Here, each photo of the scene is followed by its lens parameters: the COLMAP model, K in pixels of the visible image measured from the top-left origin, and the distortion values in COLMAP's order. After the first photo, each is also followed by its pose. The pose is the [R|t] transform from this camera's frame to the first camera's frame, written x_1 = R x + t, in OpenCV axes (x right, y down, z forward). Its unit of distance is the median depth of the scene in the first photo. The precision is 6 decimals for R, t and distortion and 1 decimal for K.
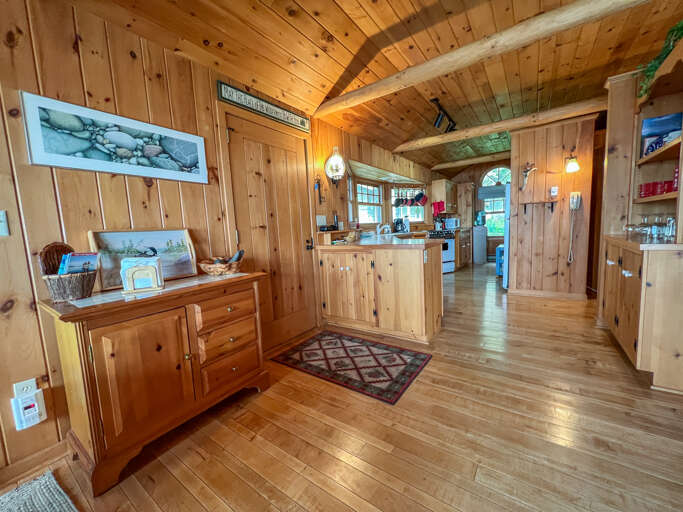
lens RADIAL K [[276.0, 0, 341.0], [0, 276.0, 255.5], [0, 0, 1]] dist [-0.000678, -0.000113]
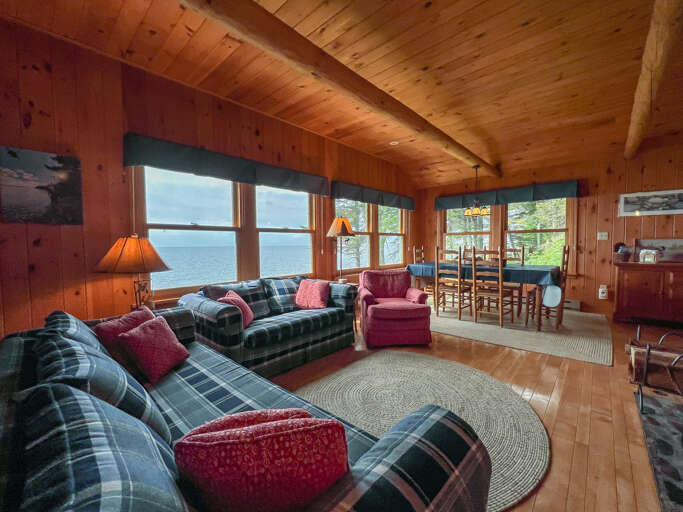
lens RADIAL K [[283.9, 0, 339.0], [0, 283.9, 260.4], [0, 0, 1]] dist [0.000077, -0.005597]
pose [[-0.134482, 0.095236, -0.986329, 0.853117], [-0.088659, 0.990222, 0.107701, 0.030309], [0.986942, 0.101931, -0.124724, -0.570360]]
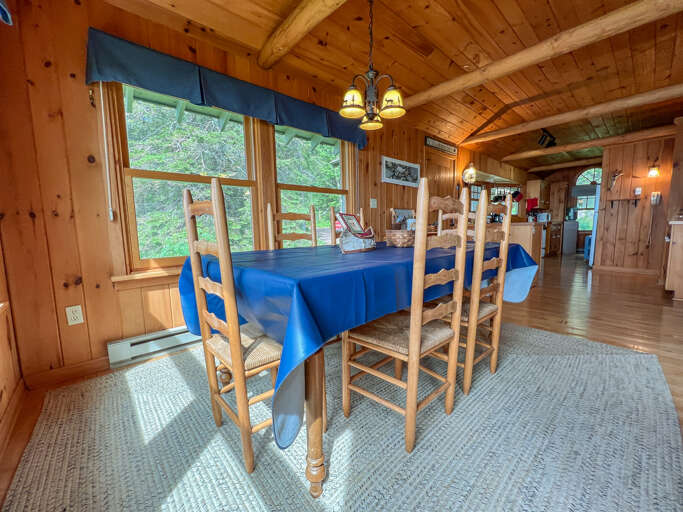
lens RADIAL K [[276.0, 0, 341.0], [0, 276.0, 255.5], [0, 0, 1]] dist [-0.000678, -0.000113]
pose [[0.973813, 0.055752, -0.220411, -0.306085], [-0.052811, 0.998420, 0.019218, 0.124654], [0.221134, -0.007074, 0.975218, -0.604486]]
